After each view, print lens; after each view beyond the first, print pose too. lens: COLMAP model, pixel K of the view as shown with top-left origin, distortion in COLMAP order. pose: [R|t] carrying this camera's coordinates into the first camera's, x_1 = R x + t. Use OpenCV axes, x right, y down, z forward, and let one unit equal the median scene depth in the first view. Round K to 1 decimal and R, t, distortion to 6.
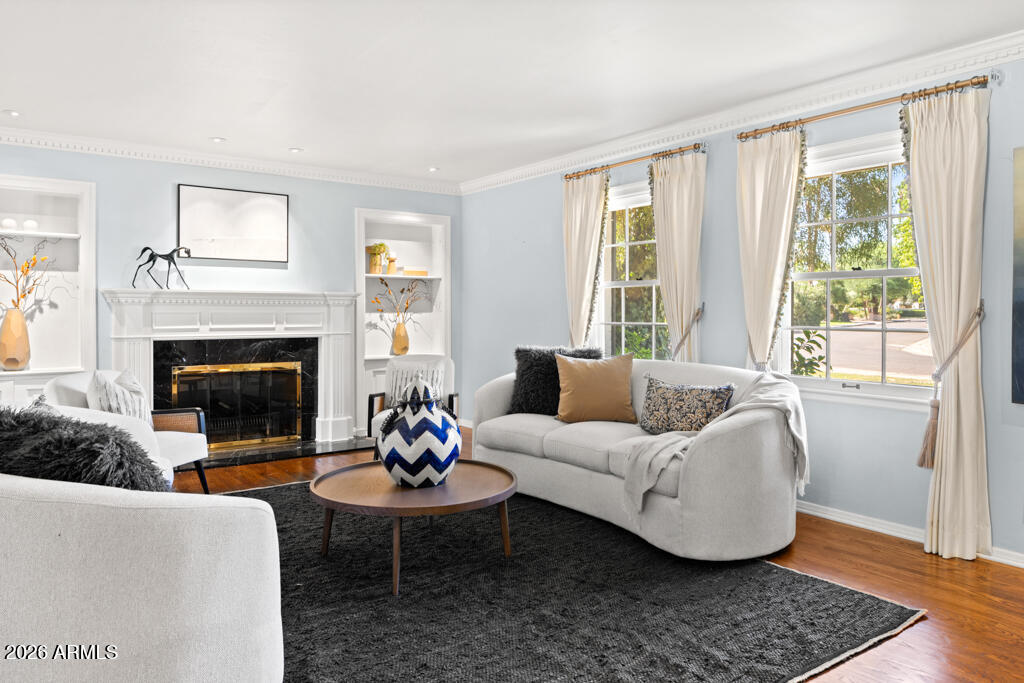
lens RADIAL K [[717.4, 0, 511.7], [0, 717.4, 330.8], [0, 0, 1]] dist [-0.003925, 0.004355]
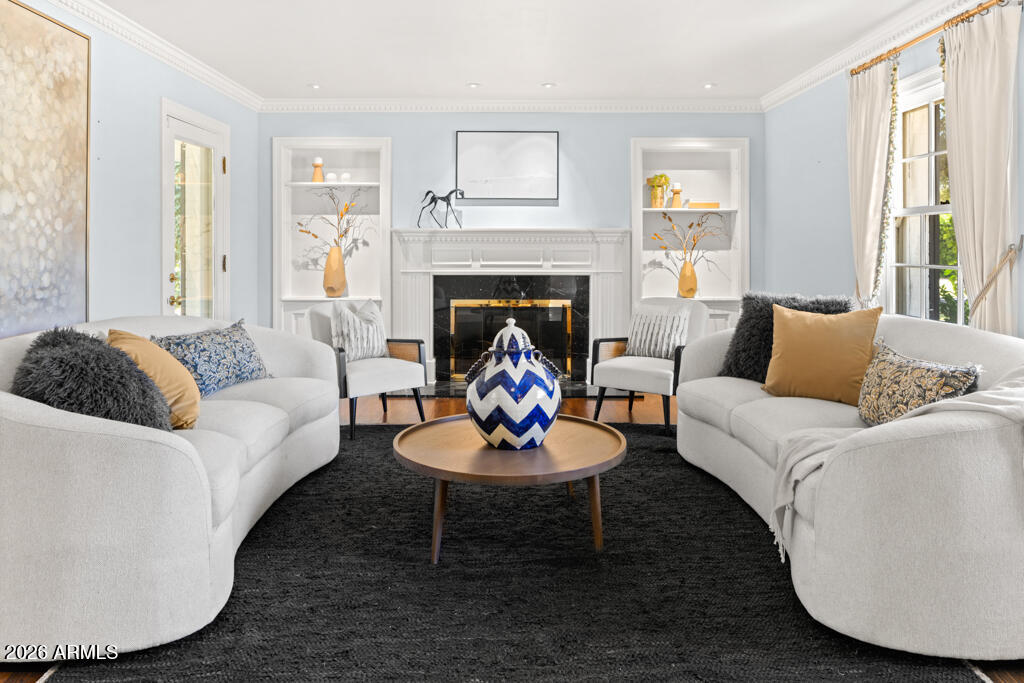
lens RADIAL K [[717.4, 0, 507.6], [0, 717.4, 259.8], [0, 0, 1]] dist [-0.003925, 0.004355]
pose [[0.802918, 0.009618, -0.596011, 0.259699], [-0.016320, 0.999850, -0.005850, -0.005433], [0.595865, 0.014424, 0.802955, 0.190076]]
